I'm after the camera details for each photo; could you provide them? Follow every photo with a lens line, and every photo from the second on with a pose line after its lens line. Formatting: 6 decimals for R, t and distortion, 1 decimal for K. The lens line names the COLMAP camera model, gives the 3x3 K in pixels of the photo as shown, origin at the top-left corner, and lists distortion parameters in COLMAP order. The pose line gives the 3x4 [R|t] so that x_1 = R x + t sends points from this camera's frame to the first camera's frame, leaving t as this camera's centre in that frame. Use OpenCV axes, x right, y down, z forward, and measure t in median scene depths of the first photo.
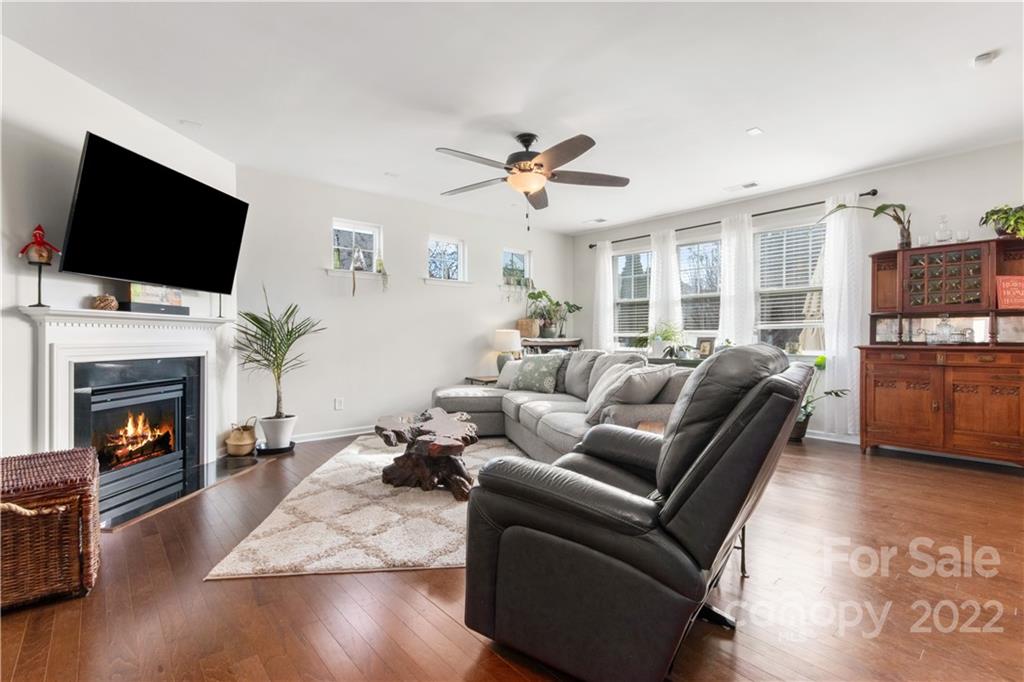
lens RADIAL K [[472.4, 0, 525.4], [0, 472.4, 343.0], [0, 0, 1]] dist [0.002840, 0.000455]
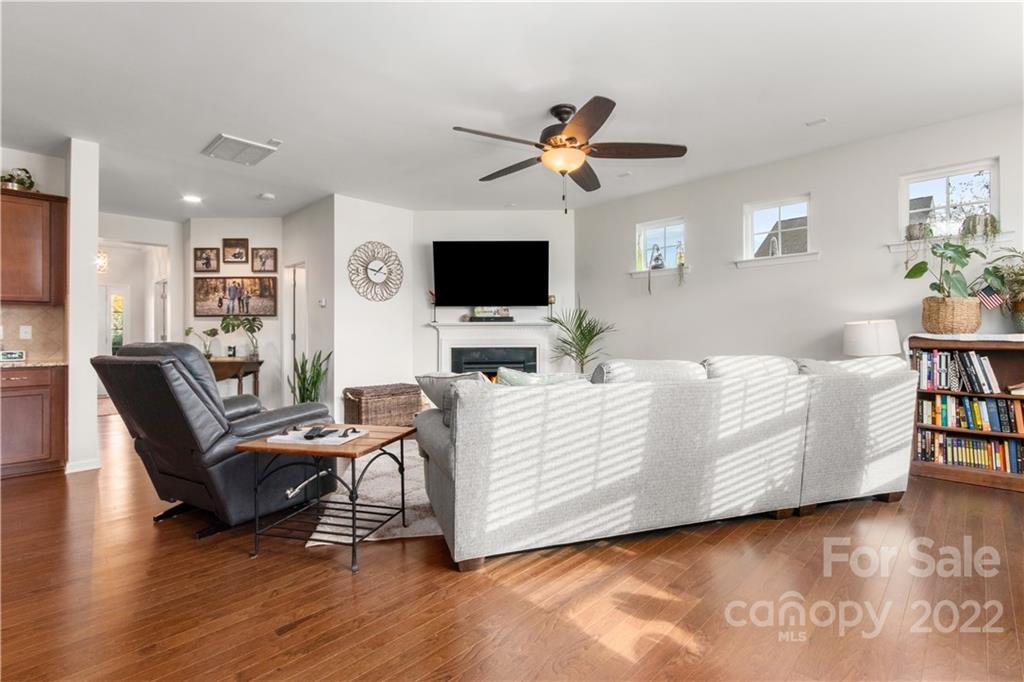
lens RADIAL K [[472.4, 0, 515.9], [0, 472.4, 335.9], [0, 0, 1]] dist [0.002840, 0.000455]
pose [[0.074128, 0.001189, -0.997248, 0.875779], [-0.005774, 0.999983, 0.000763, -0.010691], [0.997232, 0.005702, 0.074133, 0.844870]]
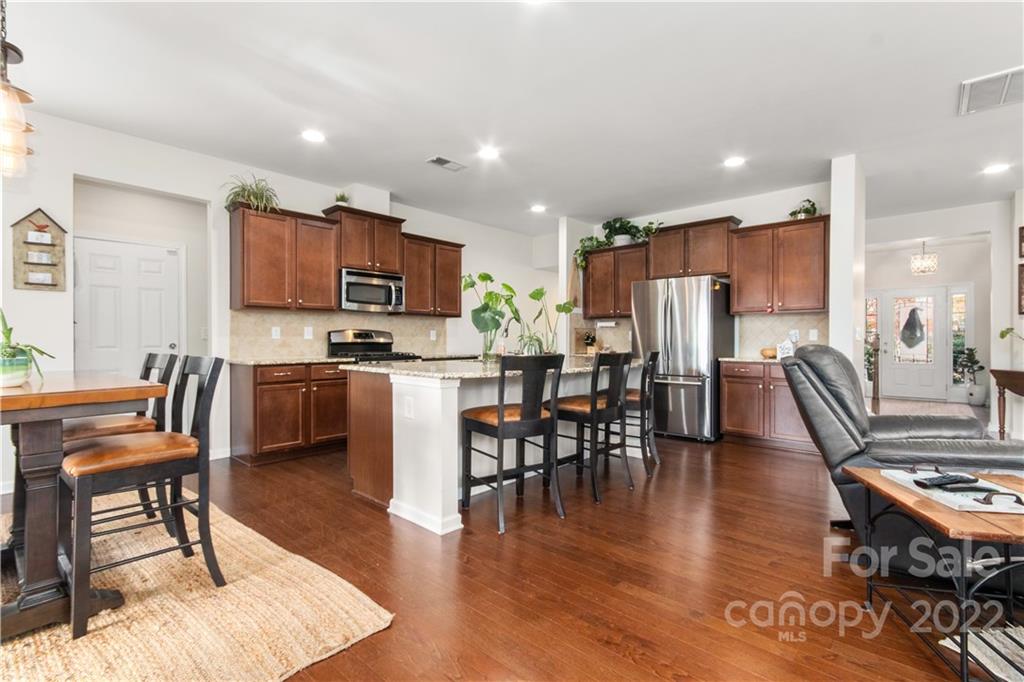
lens RADIAL K [[472.4, 0, 517.6], [0, 472.4, 341.1], [0, 0, 1]] dist [0.002840, 0.000455]
pose [[-0.993946, -0.001034, -0.109869, 0.667233], [-0.002717, 0.999881, 0.015176, -0.012343], [0.109840, 0.015383, -0.993830, 1.001152]]
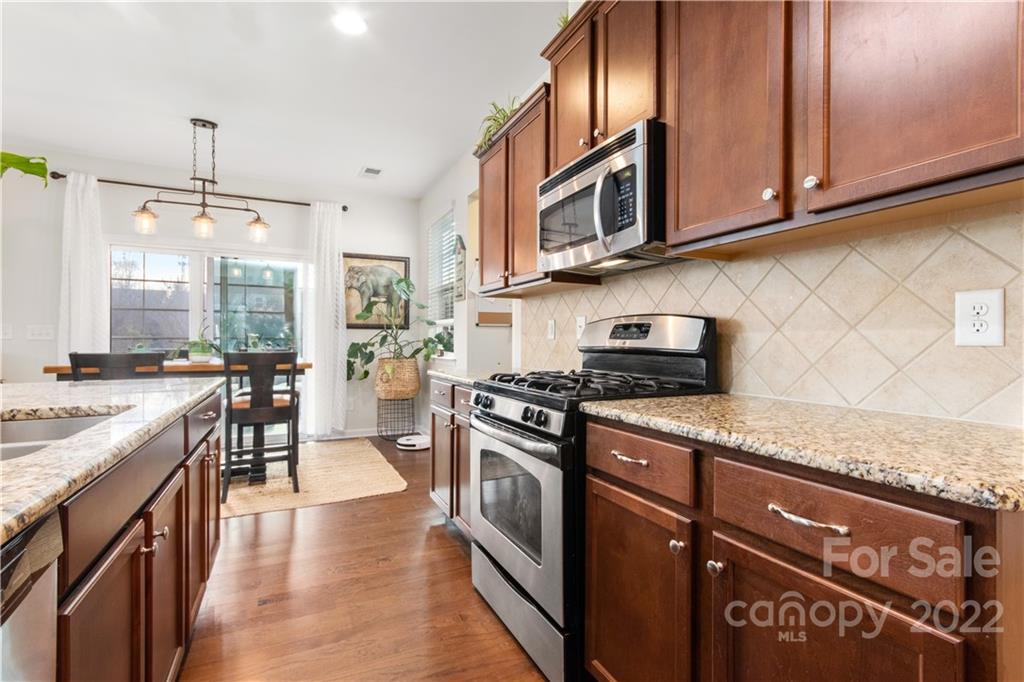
lens RADIAL K [[472.4, 0, 512.6], [0, 472.4, 339.2], [0, 0, 1]] dist [0.002840, 0.000455]
pose [[0.269246, 0.003032, 0.963067, 0.432146], [0.008415, 0.999949, -0.005501, 0.005111], [-0.963035, 0.009586, 0.269207, -0.389546]]
